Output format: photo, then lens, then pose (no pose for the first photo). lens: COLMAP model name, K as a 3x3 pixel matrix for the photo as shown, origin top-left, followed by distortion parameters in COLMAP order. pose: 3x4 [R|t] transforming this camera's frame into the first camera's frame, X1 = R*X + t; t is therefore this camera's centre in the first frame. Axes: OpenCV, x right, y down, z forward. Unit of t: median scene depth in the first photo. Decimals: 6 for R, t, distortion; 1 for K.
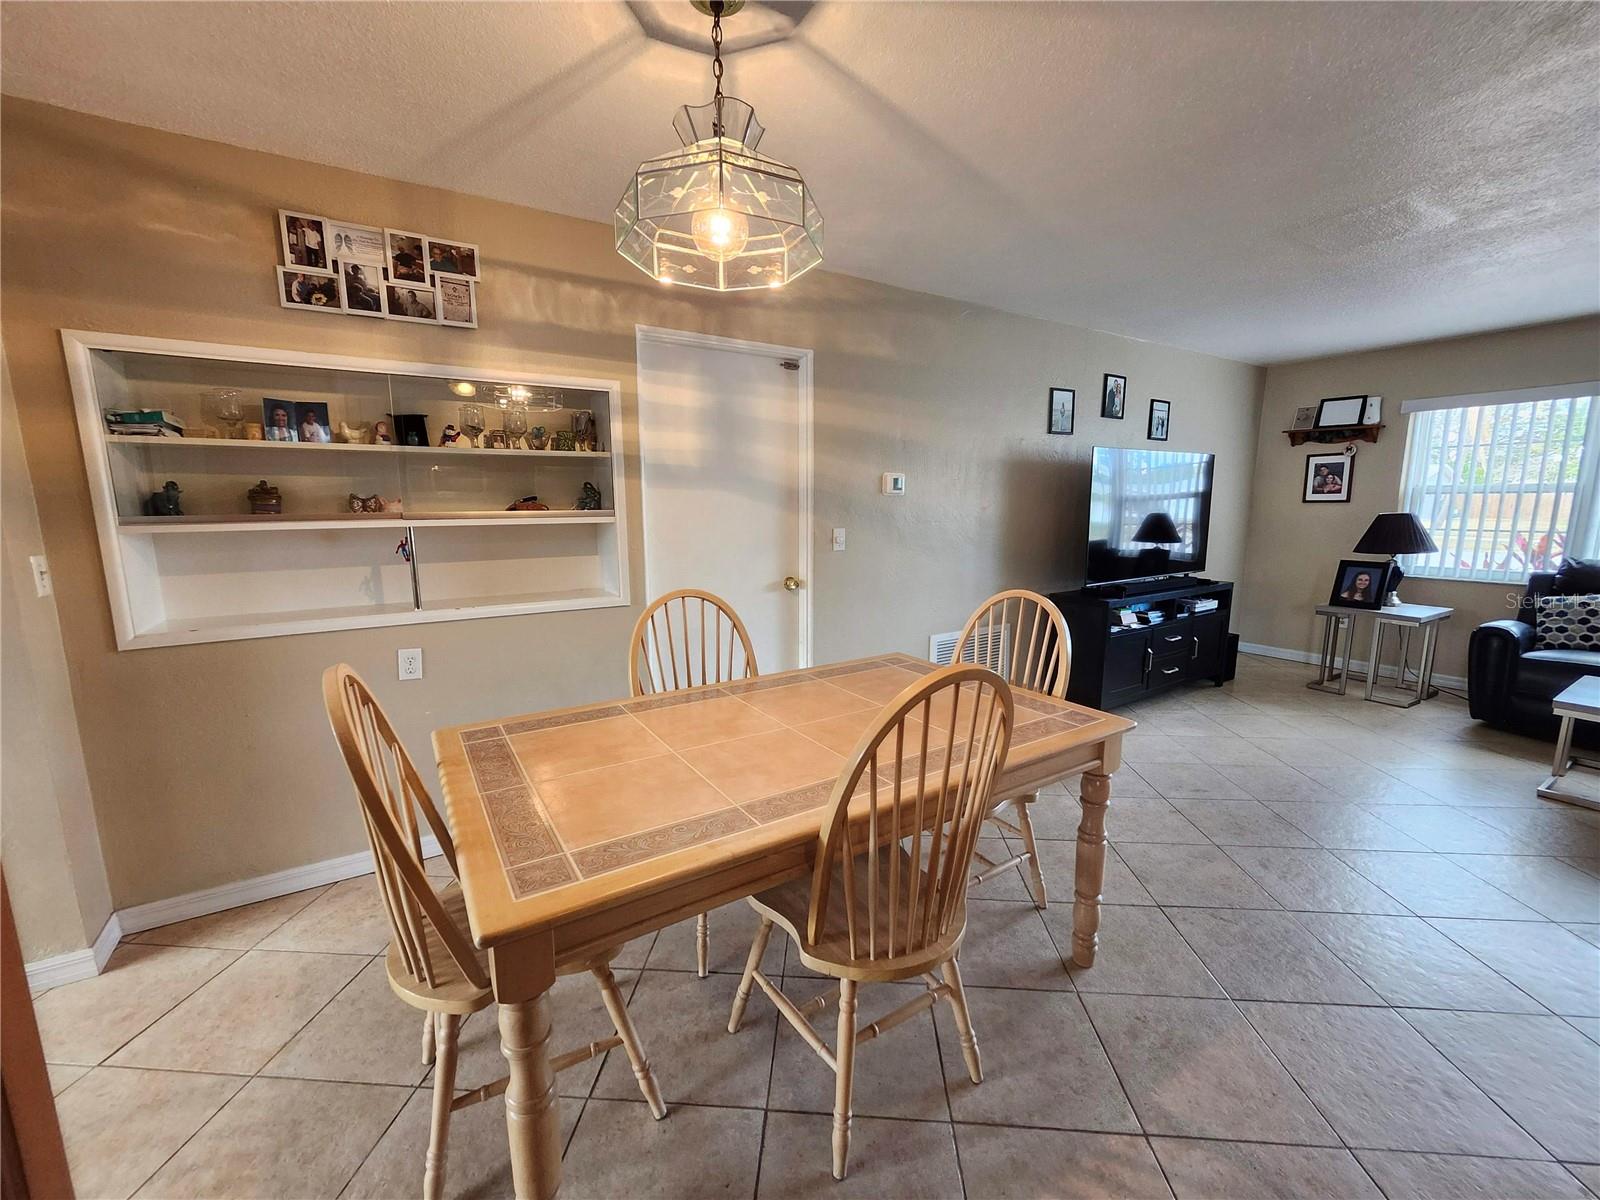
lens RADIAL K [[642.5, 0, 792.8], [0, 642.5, 605.0], [0, 0, 1]] dist [0.000998, -0.000335]
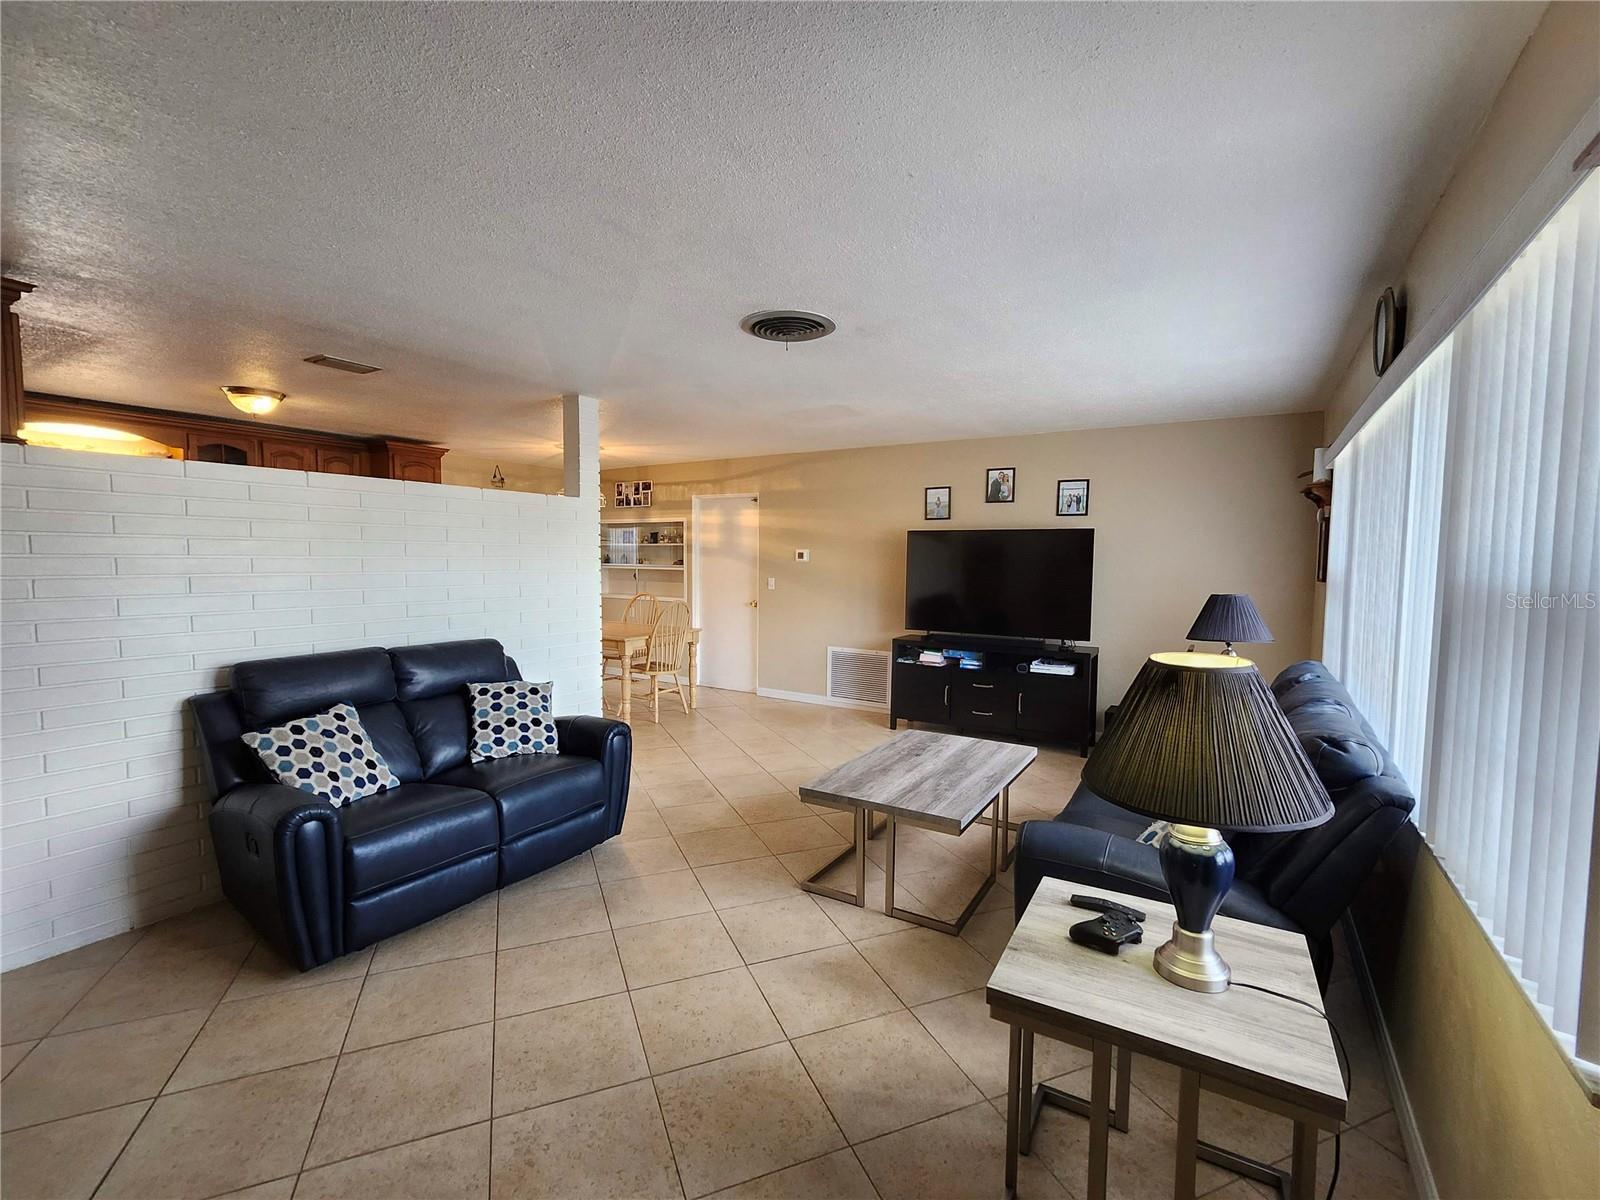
lens RADIAL K [[702.8, 0, 795.1], [0, 702.8, 602.2], [0, 0, 1]] dist [-0.015114, 0.000125]
pose [[0.439809, 0.068948, -0.895441, 1.626619], [-0.158657, 0.987332, -0.001903, -0.042989], [0.883966, 0.142905, 0.445176, 0.099531]]
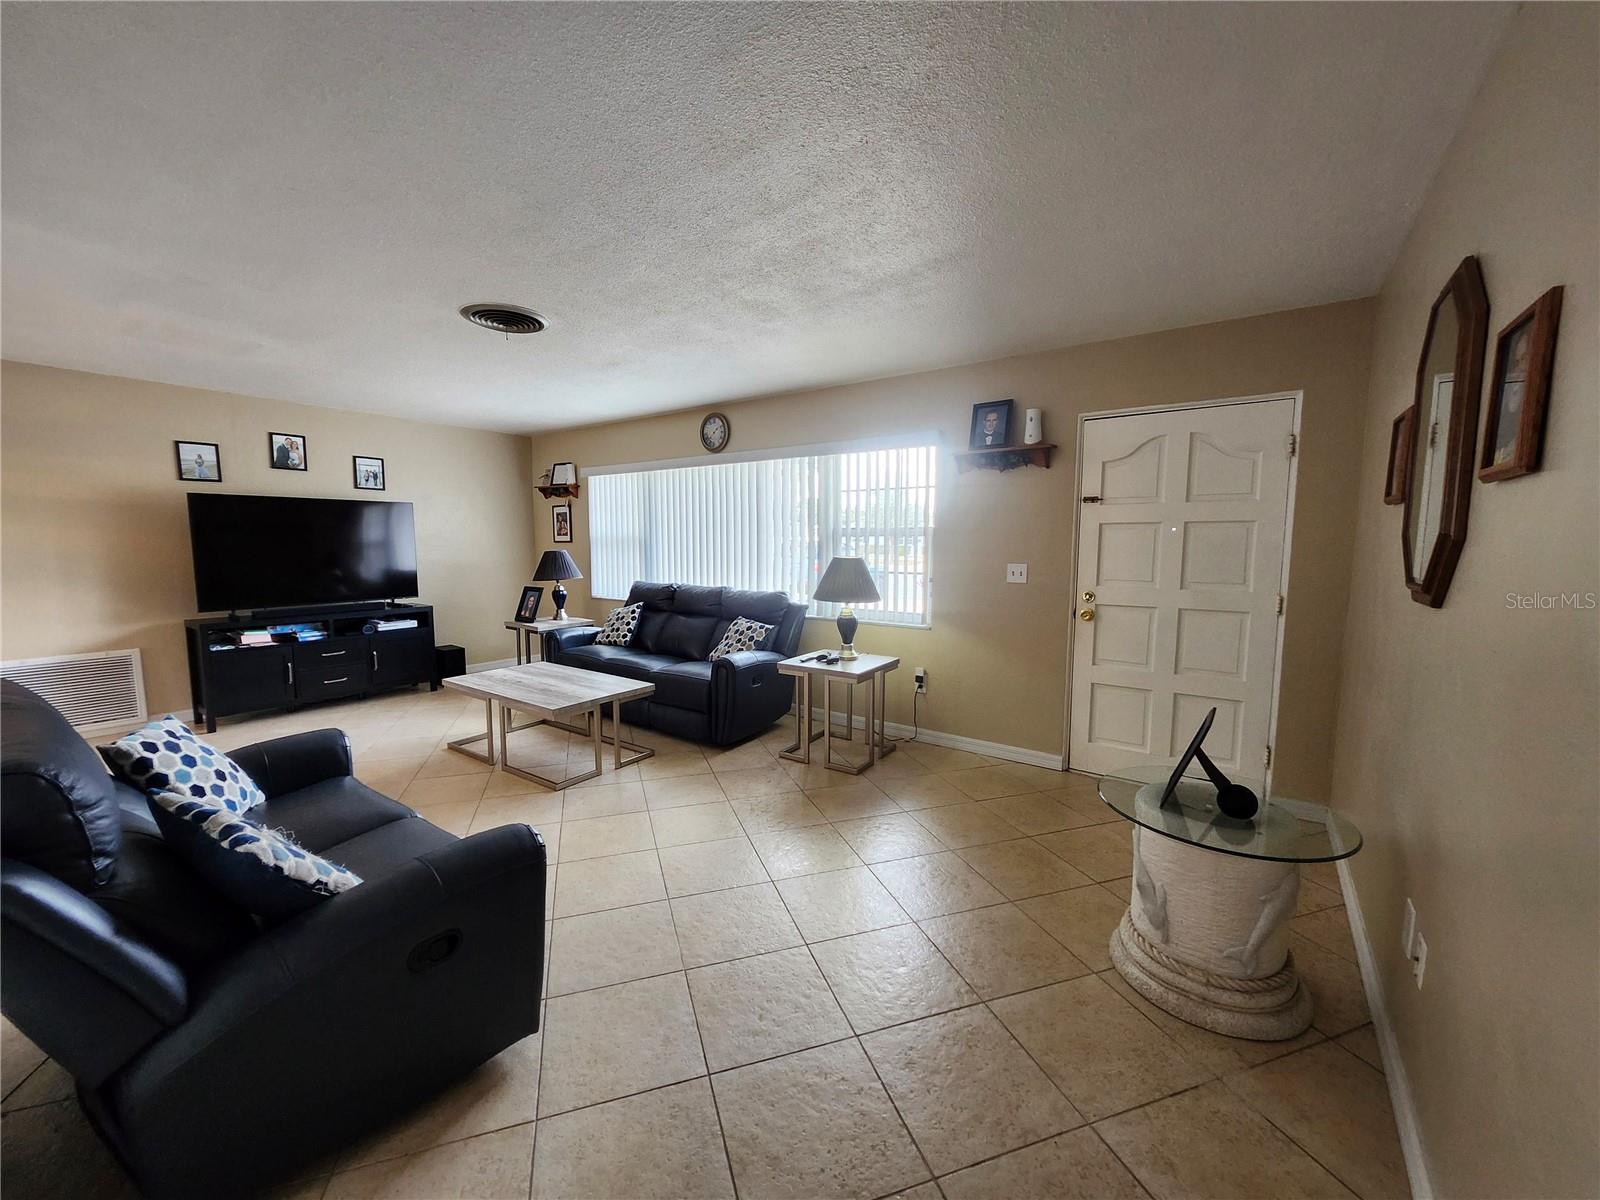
lens RADIAL K [[642.5, 0, 795.3], [0, 642.5, 595.7], [0, 0, 1]] dist [0.000998, -0.000335]
pose [[0.924304, -0.023771, 0.380917, 0.958205], [0.052373, 0.996517, -0.064897, 0.069054], [-0.378047, 0.079934, 0.922329, -0.447606]]
